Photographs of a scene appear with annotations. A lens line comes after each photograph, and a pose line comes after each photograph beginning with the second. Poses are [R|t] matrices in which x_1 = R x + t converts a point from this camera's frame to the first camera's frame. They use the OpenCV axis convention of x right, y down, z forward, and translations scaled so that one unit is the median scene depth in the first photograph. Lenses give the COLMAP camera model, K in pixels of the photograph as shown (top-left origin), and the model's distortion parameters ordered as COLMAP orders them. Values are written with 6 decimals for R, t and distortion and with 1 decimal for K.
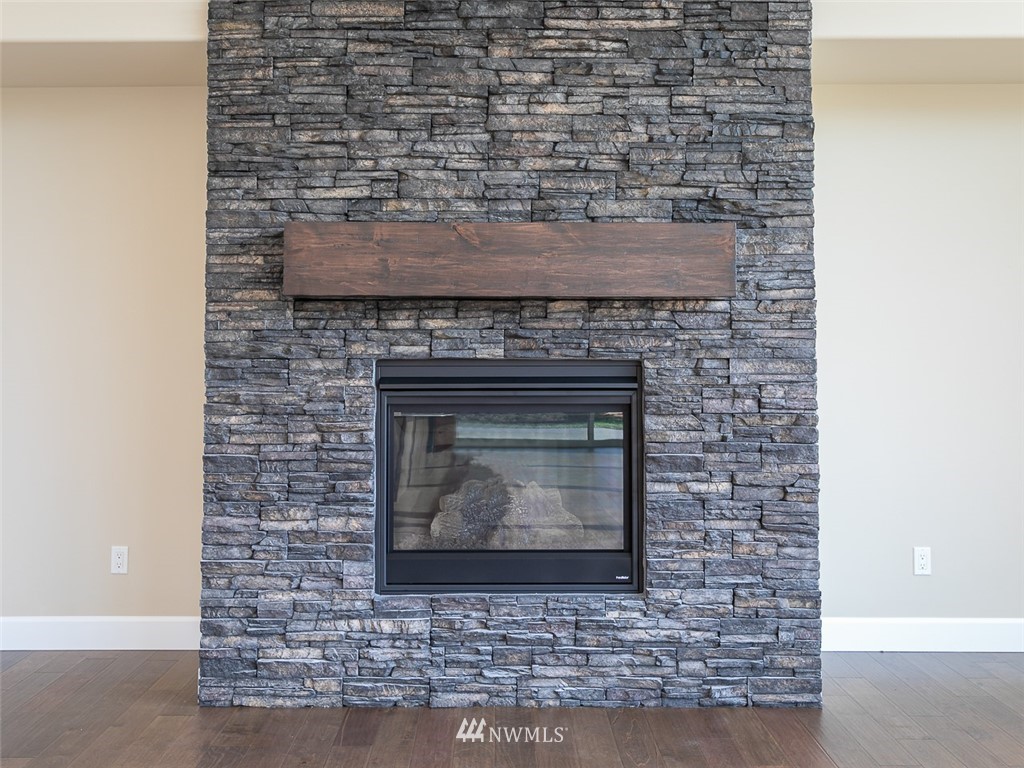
lens RADIAL K [[1004.6, 0, 511.7], [0, 1004.6, 384.0], [0, 0, 1]] dist [-0.001412, 0.000000]
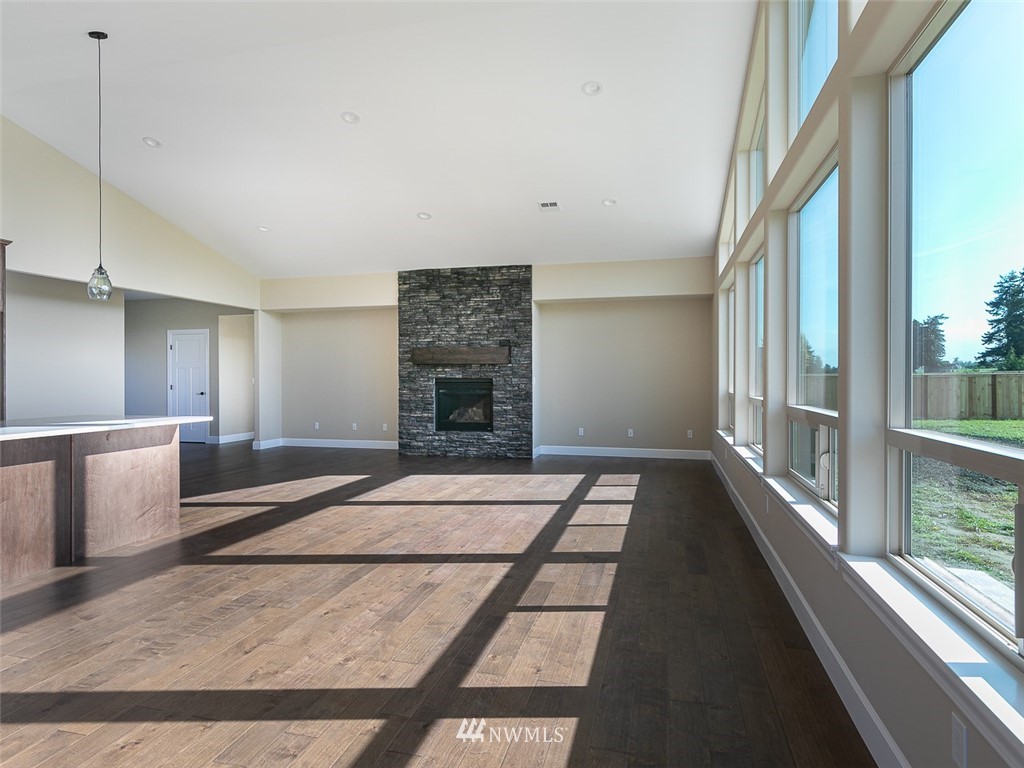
lens RADIAL K [[638.7, 0, 511.6], [0, 638.7, 379.4], [0, 0, 1]] dist [0.003089, 0.000118]
pose [[0.967626, 0.000897, -0.252386, 0.899624], [0.012092, 0.998681, 0.049909, -0.153615], [0.252097, -0.051345, 0.966339, -1.622069]]
